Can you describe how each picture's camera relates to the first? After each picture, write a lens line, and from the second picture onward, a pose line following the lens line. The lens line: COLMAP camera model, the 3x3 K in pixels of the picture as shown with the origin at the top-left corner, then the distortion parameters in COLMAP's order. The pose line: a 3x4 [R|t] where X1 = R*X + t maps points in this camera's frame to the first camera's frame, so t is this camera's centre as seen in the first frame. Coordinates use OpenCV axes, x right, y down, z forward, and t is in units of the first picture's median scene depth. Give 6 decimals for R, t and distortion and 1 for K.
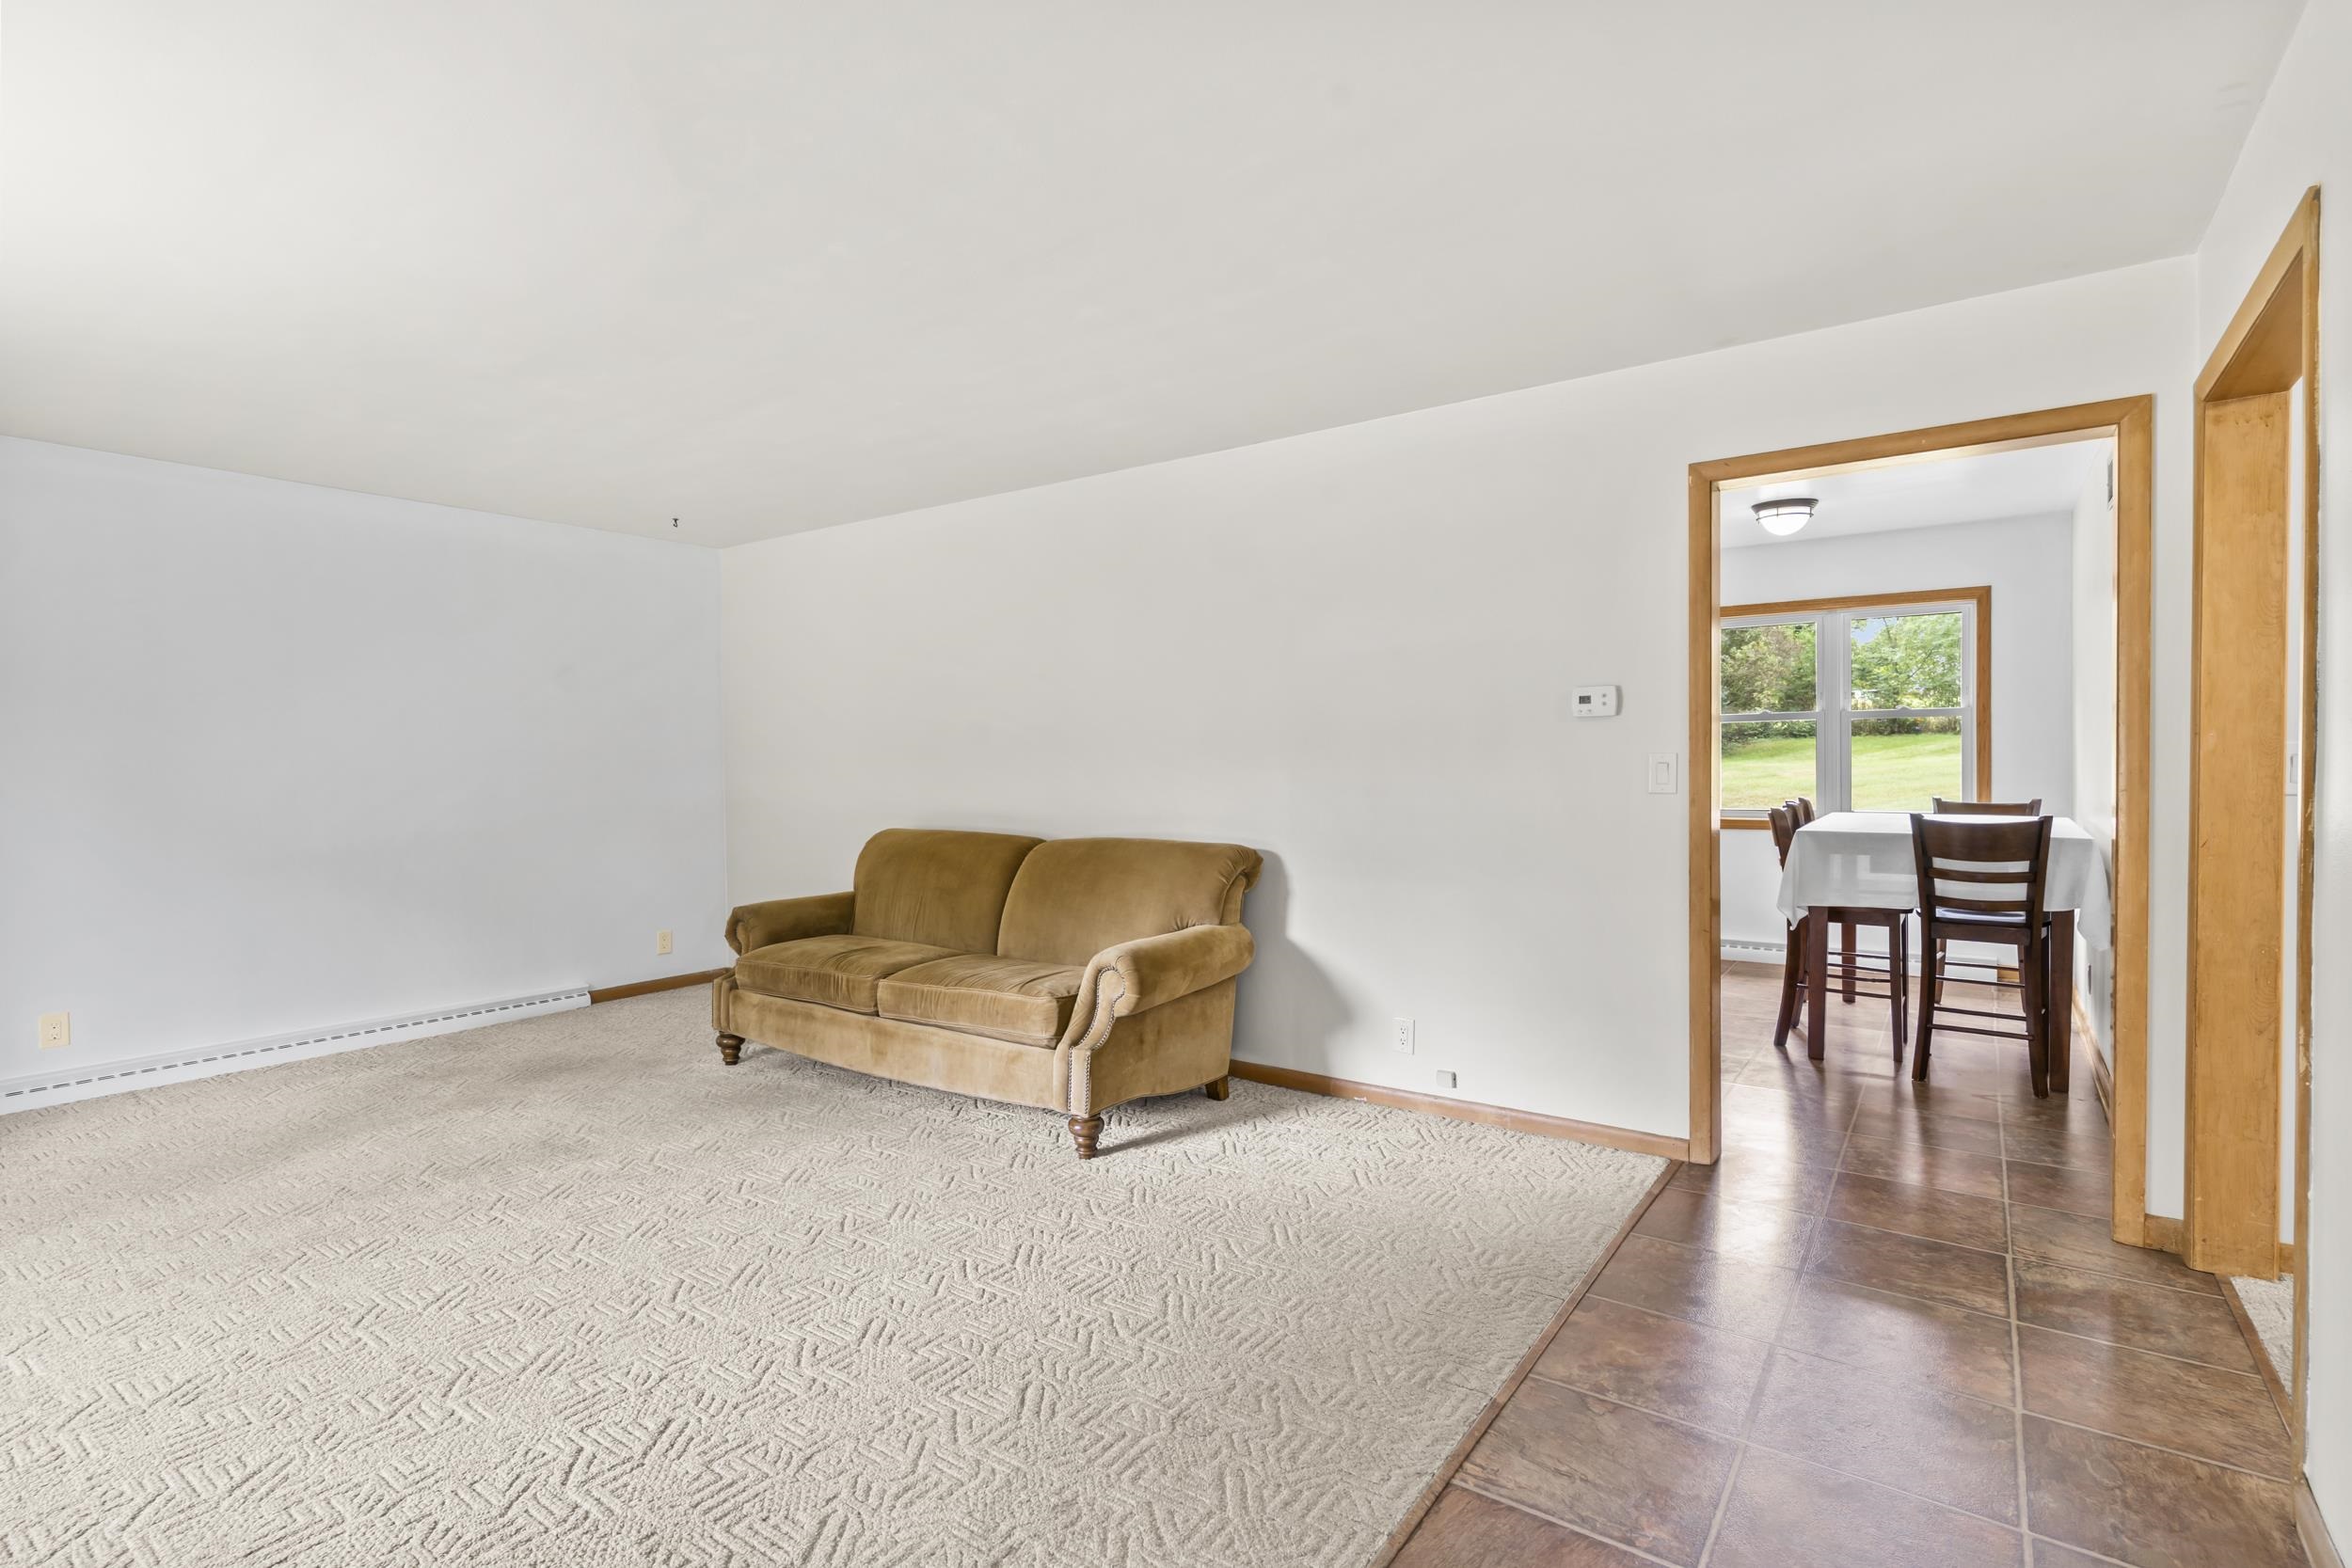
lens RADIAL K [[1129.9, 0, 1176.9], [0, 1129.9, 768.2], [0, 0, 1]] dist [-0.001700, 0.000213]
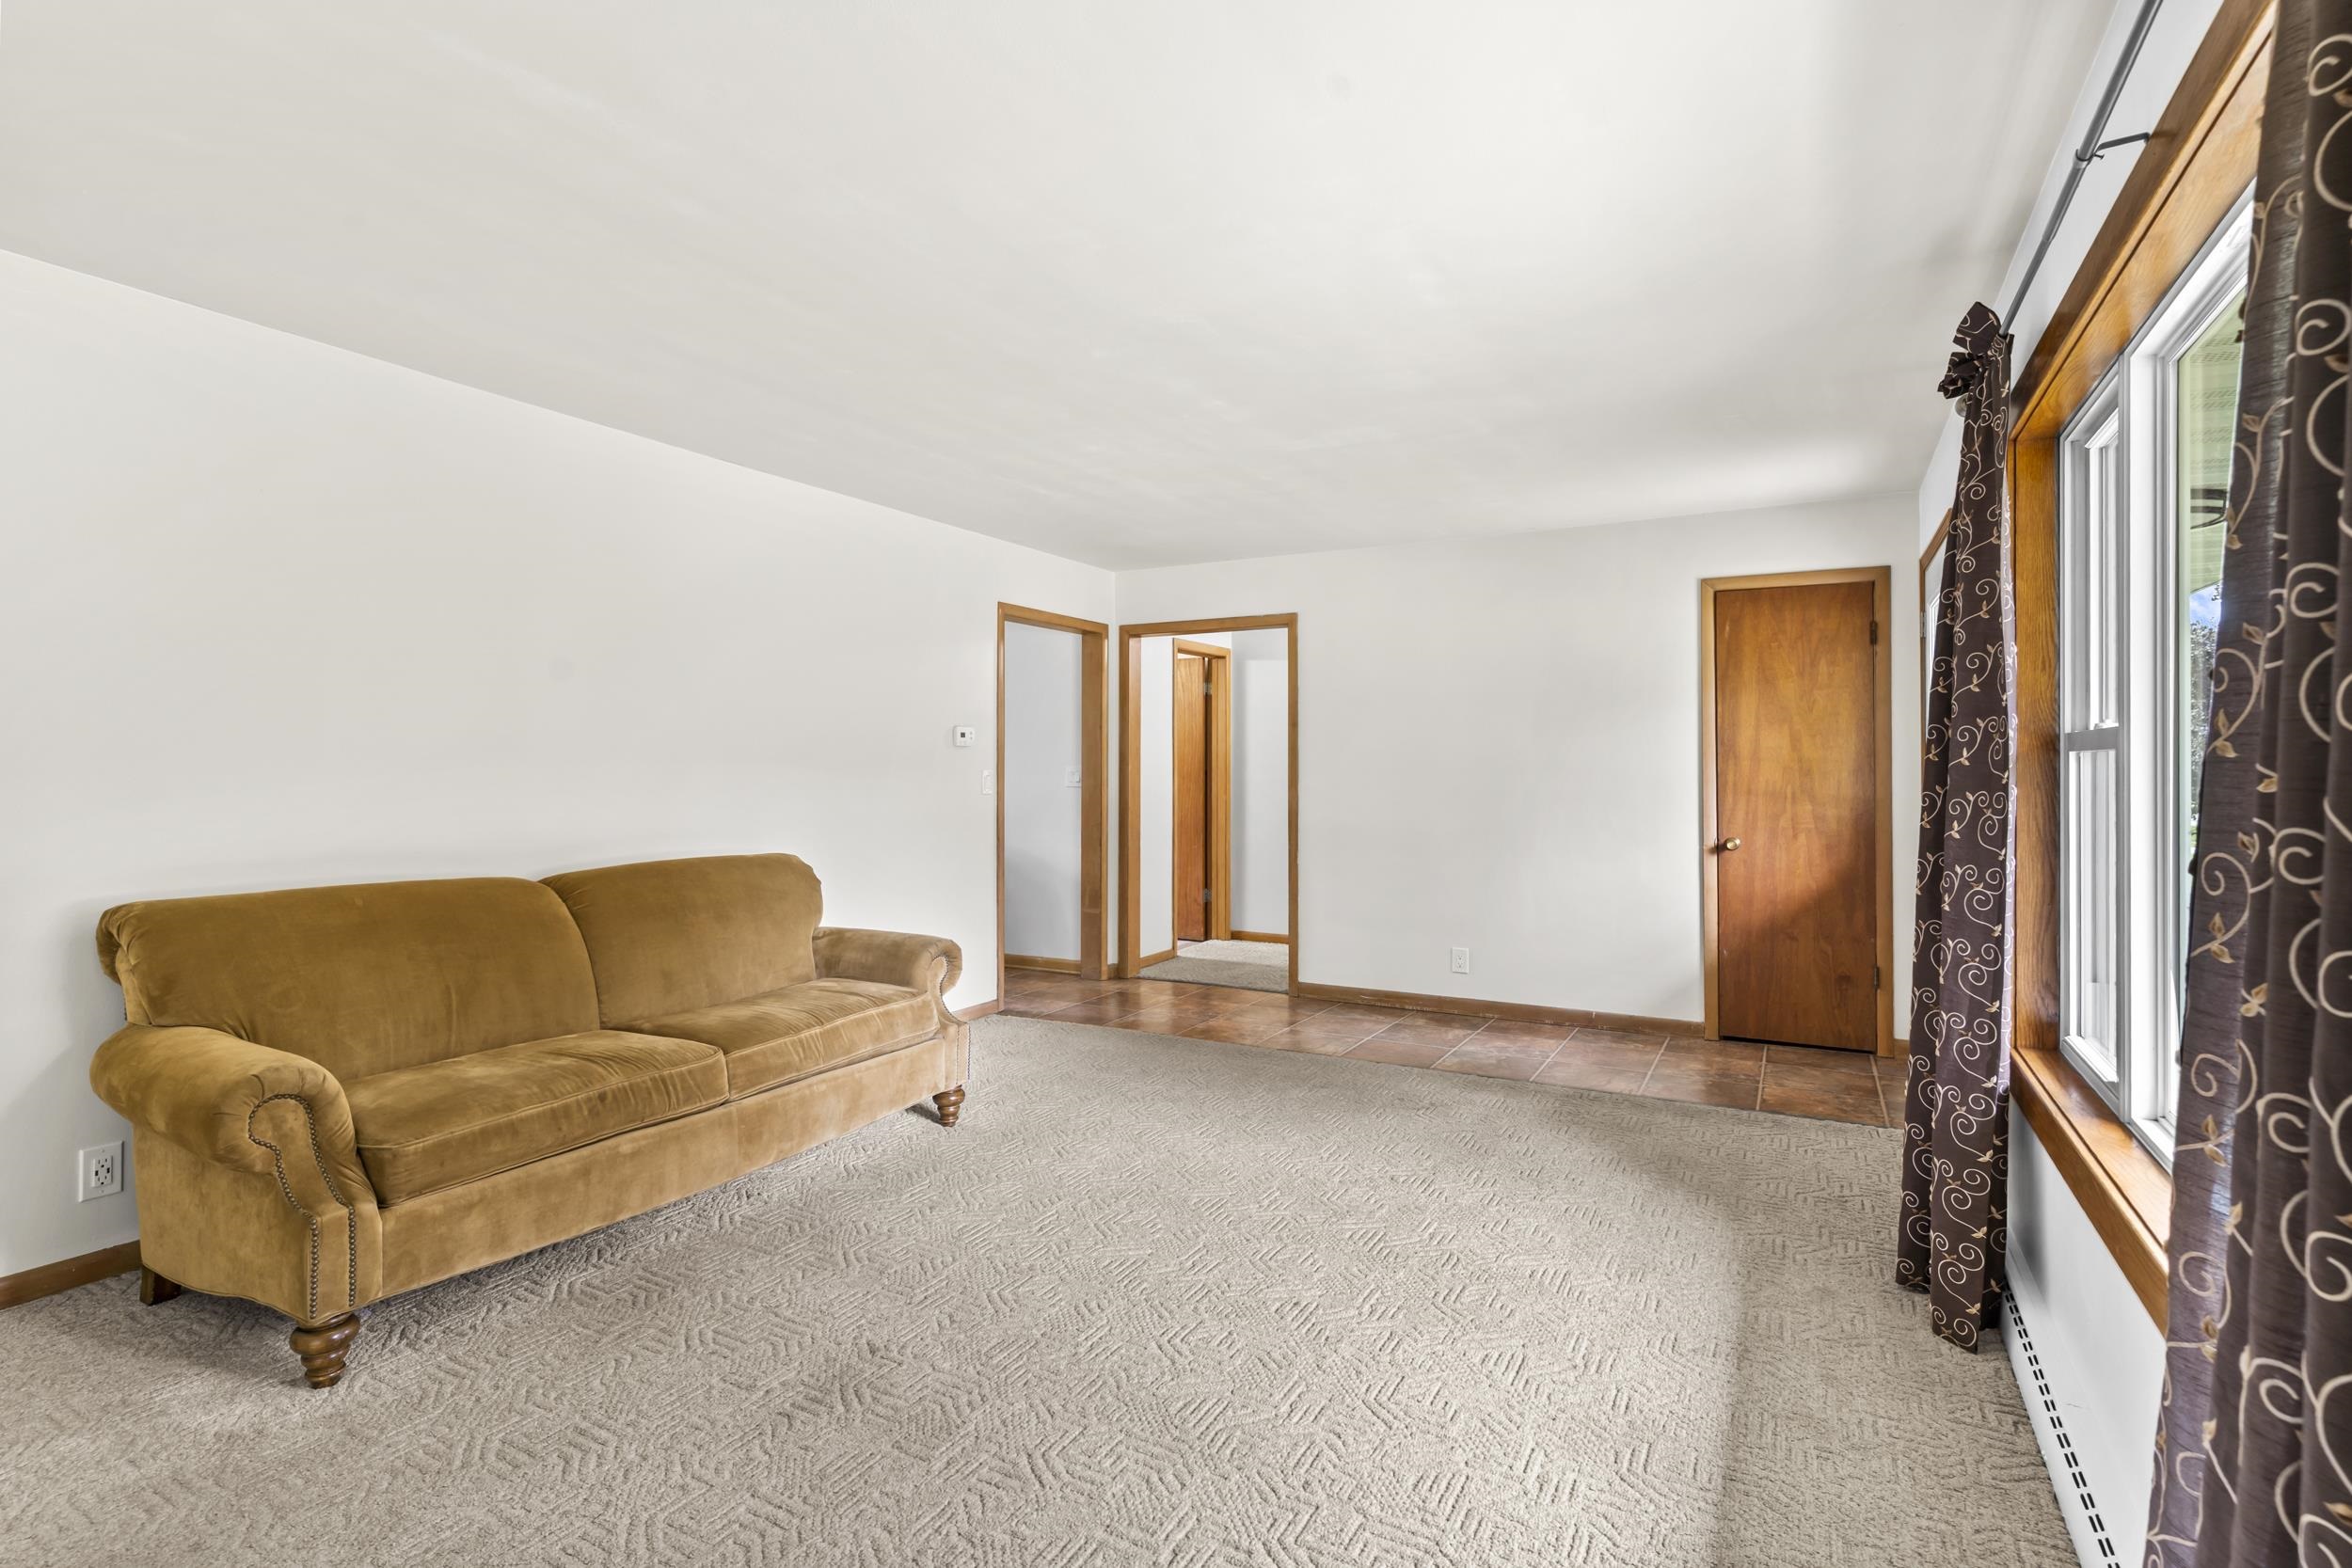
lens RADIAL K [[1129.9, 0, 1176.9], [0, 1129.9, 768.2], [0, 0, 1]] dist [-0.001700, 0.000213]
pose [[-0.101197, 0.008271, 0.994832, -1.134661], [0.003801, 0.999961, -0.007927, -0.002247], [-0.994859, 0.002979, -0.101224, 0.825850]]
